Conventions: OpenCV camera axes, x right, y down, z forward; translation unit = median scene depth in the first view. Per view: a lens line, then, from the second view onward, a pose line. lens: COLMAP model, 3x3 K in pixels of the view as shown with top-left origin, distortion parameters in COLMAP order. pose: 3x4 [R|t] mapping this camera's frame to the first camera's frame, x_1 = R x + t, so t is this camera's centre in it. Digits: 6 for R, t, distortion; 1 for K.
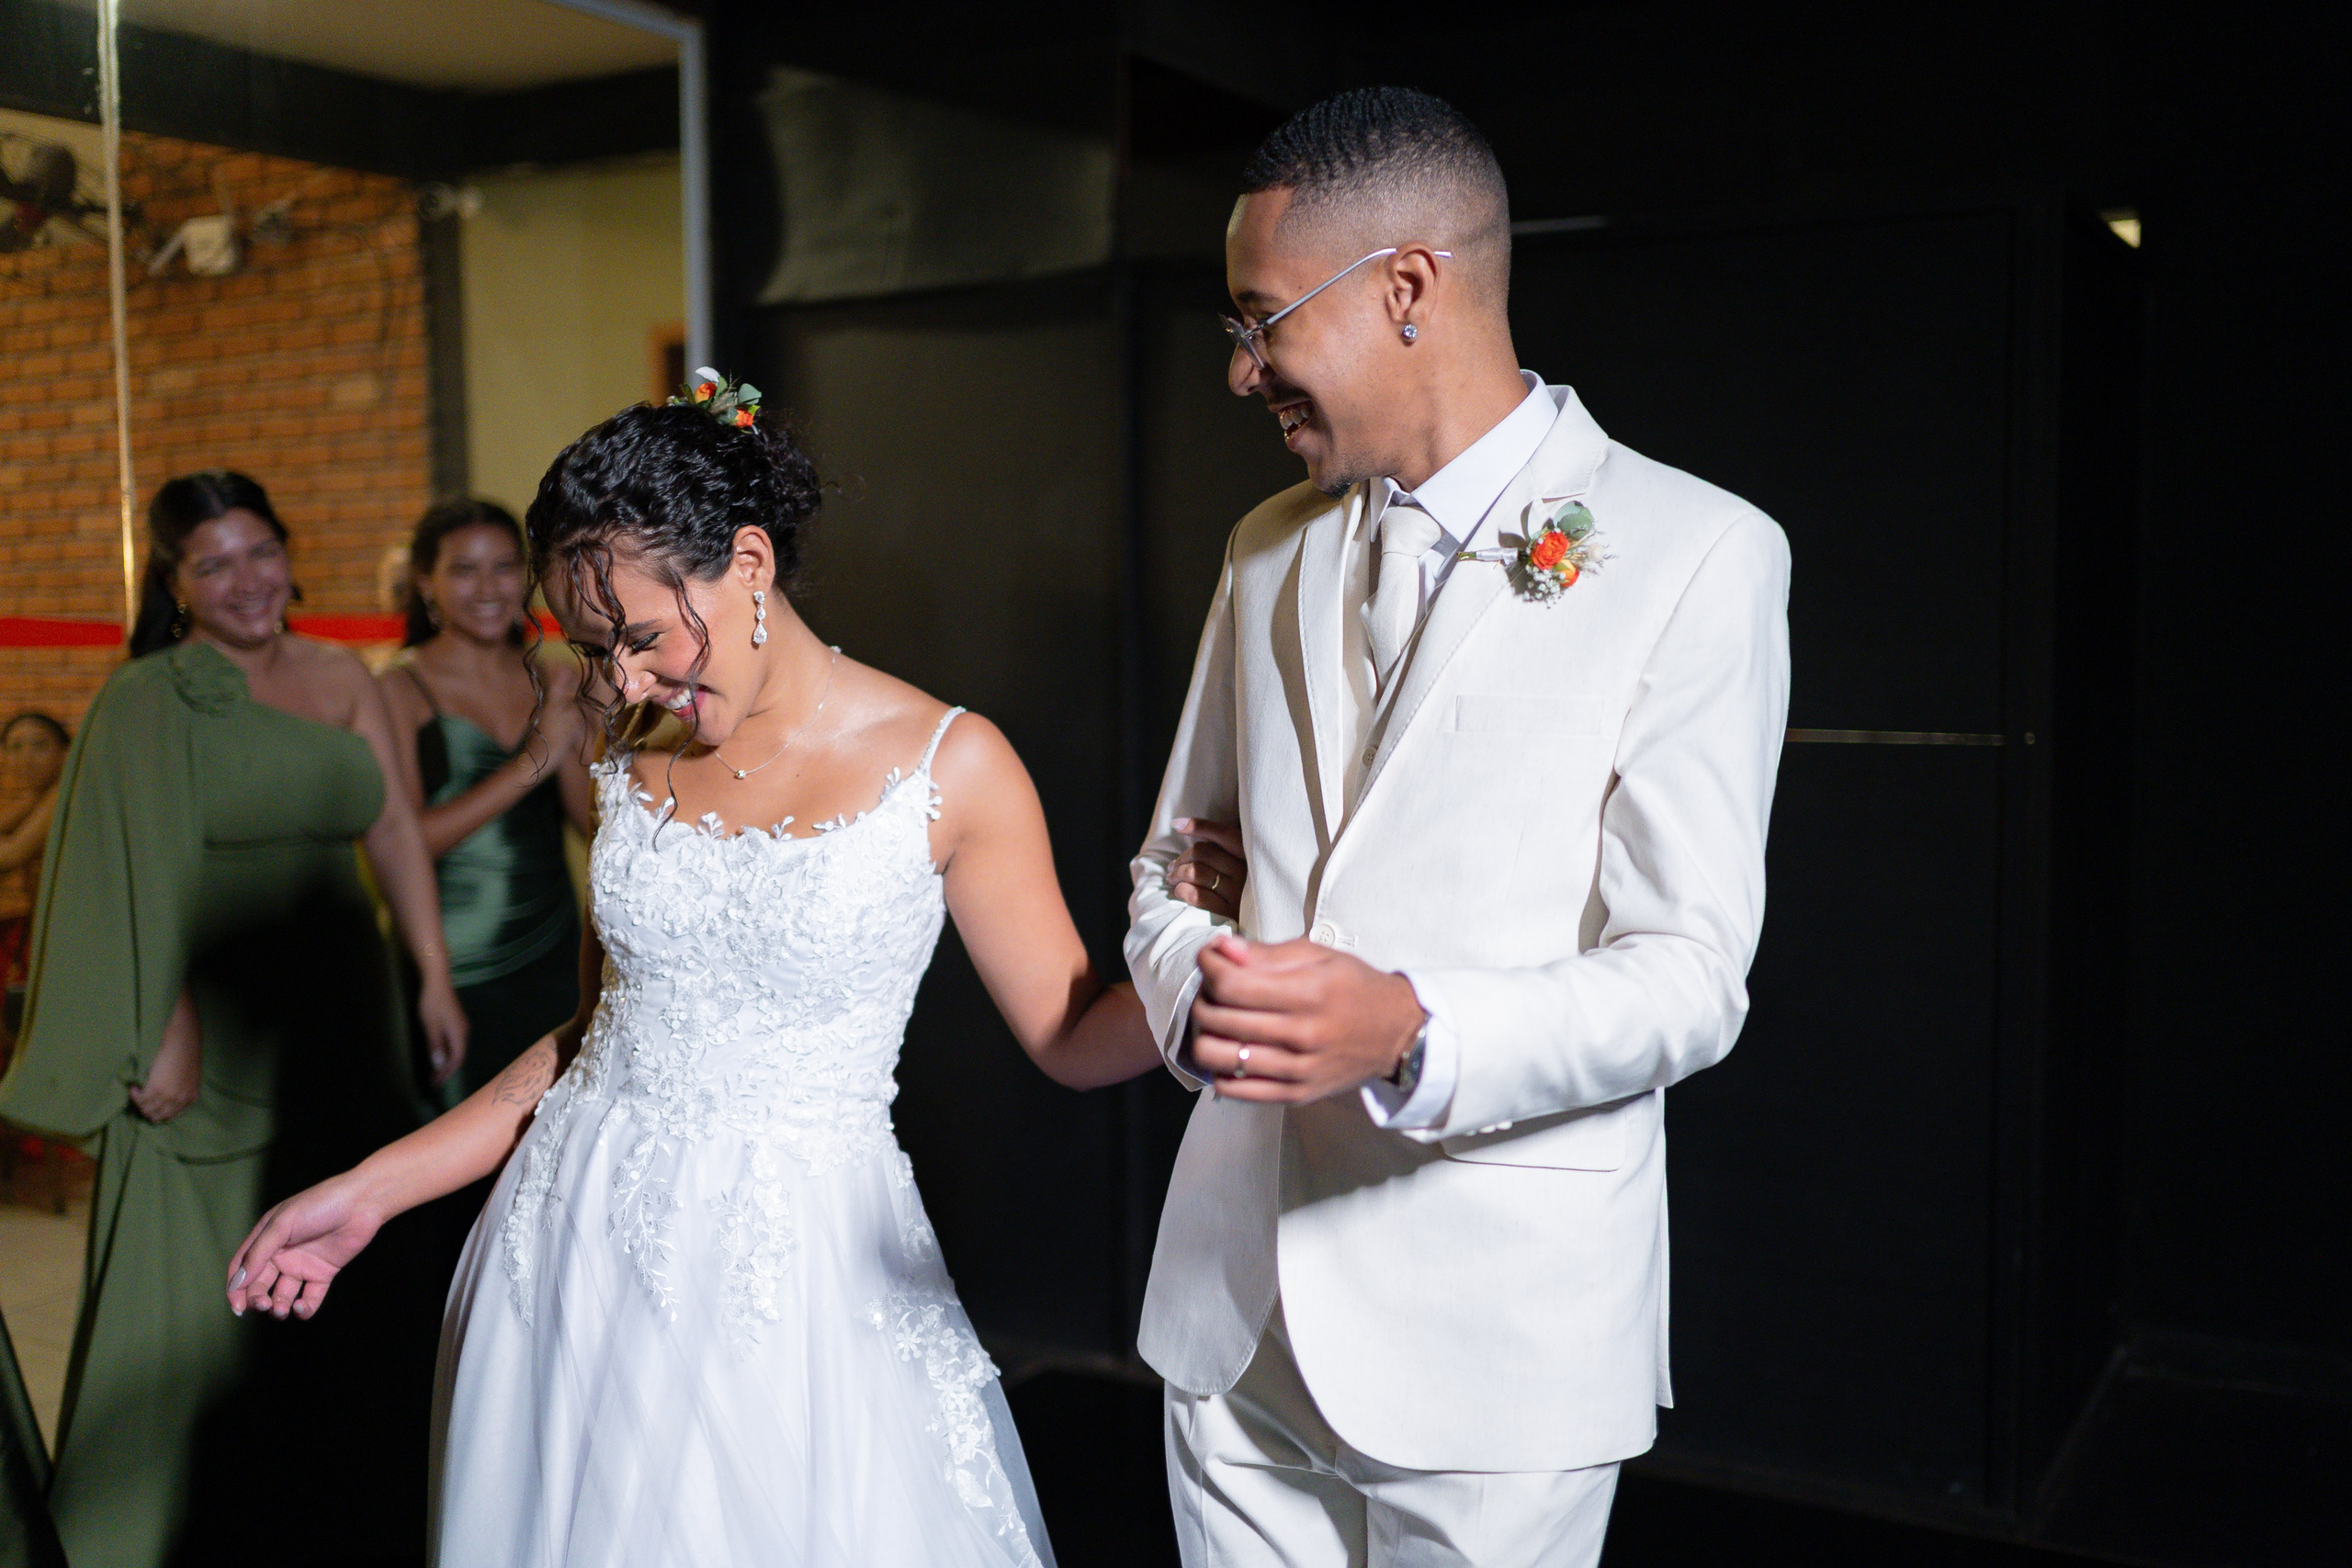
lens RADIAL K [[2264.5, 0, 1176.0], [0, 2264.5, 784.0], [0, 0, 1]] dist [-0.005342, 0.001821]
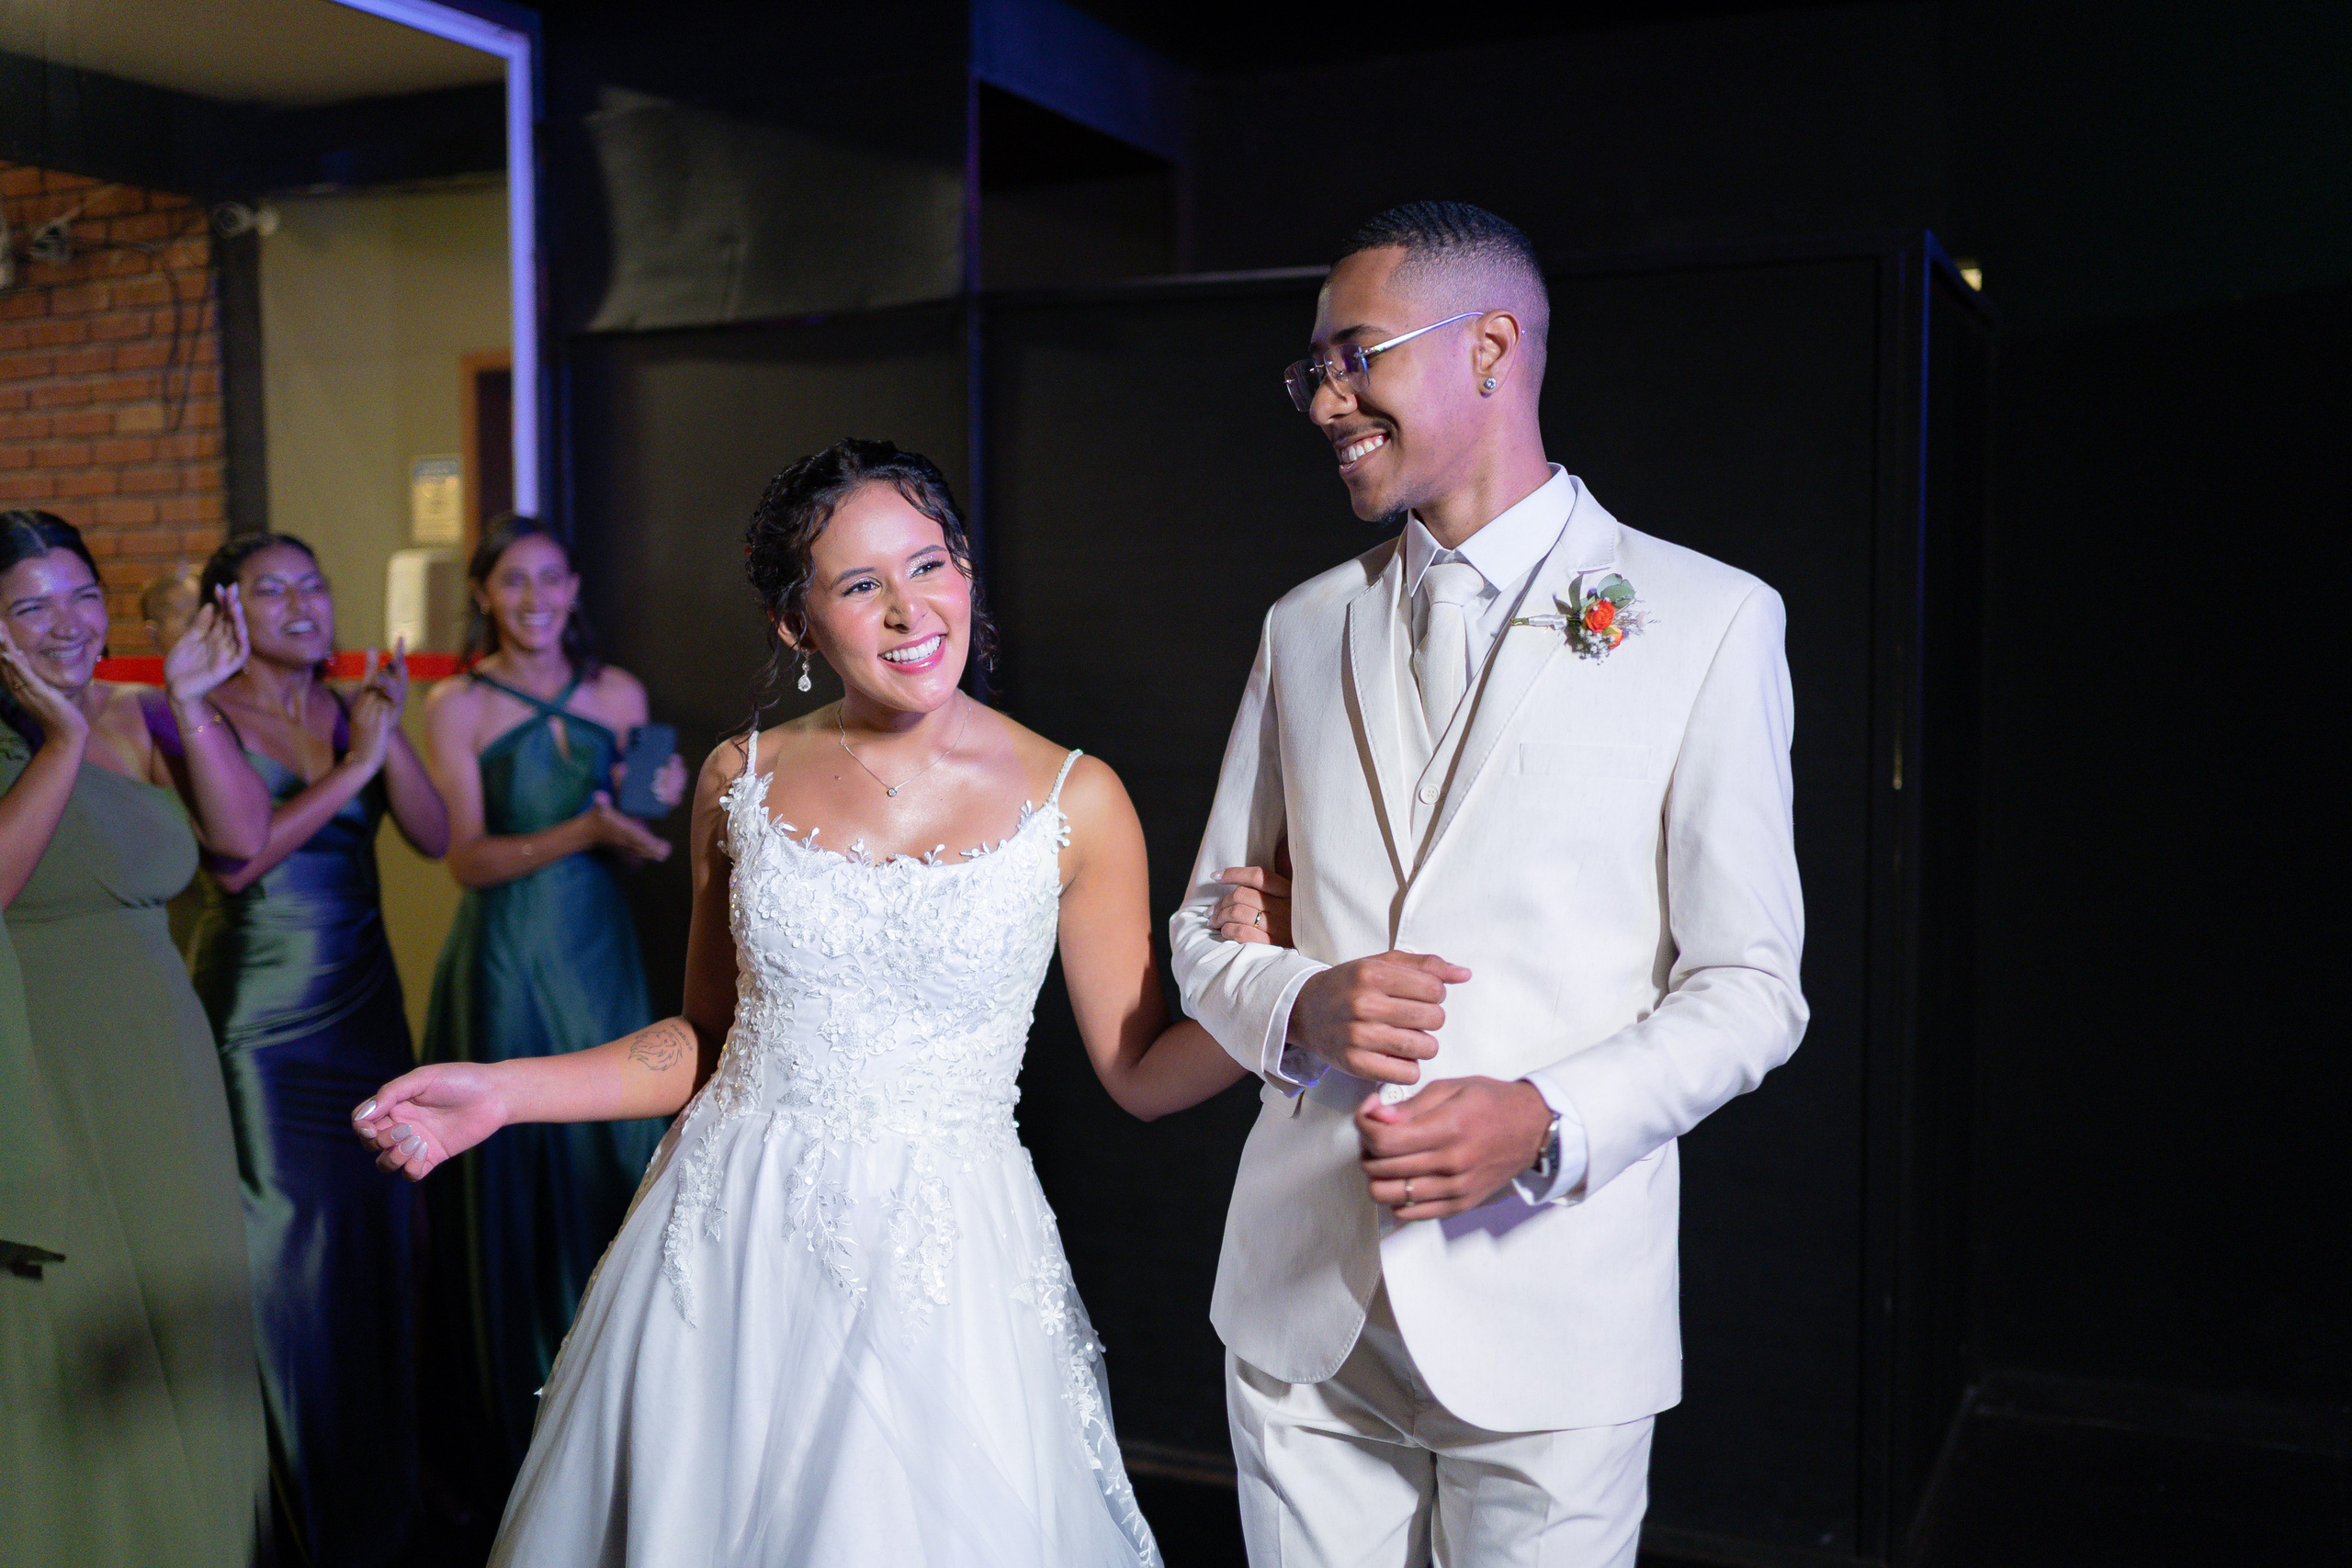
lens RADIAL K [[2413.7, 0, 1176.8], [0, 2413.7, 870.5], [0, 0, 1]] dist [-0.158823, 0.218120]
pose [[0.996536, 0.004411, 0.083040, -0.136312], [-0.005427, 0.999913, 0.012015, 0.009920], [-0.082980, -0.012424, 0.996474, -0.165173]]
